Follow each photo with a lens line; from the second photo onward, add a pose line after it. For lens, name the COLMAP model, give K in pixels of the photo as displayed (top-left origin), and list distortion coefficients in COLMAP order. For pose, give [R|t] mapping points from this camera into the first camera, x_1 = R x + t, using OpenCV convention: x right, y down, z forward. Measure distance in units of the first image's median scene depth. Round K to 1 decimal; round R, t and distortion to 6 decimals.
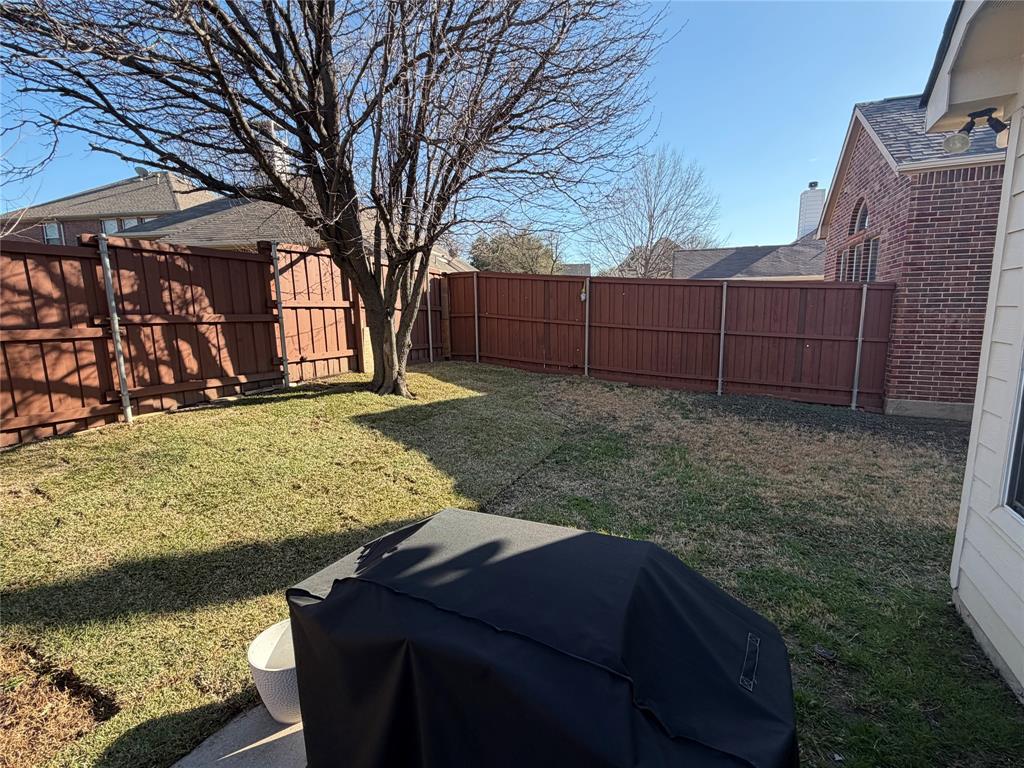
lens RADIAL K [[476.2, 0, 511.9], [0, 476.2, 385.8], [0, 0, 1]] dist [0.000165, 0.000020]
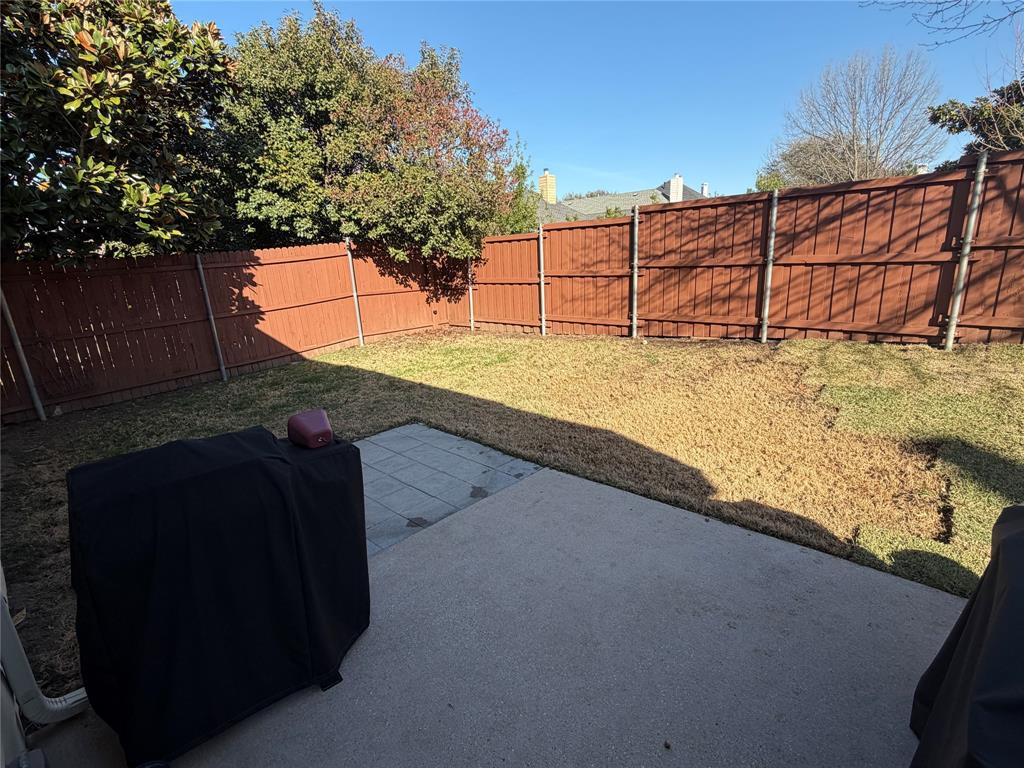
lens RADIAL K [[476.2, 0, 511.9], [0, 476.2, 381.7], [0, 0, 1]] dist [0.000165, 0.000020]
pose [[-0.260968, 0.279982, -0.923854, 0.515917], [-0.096929, 0.944580, 0.313644, -0.017565], [0.960469, 0.171399, -0.219367, 0.073692]]
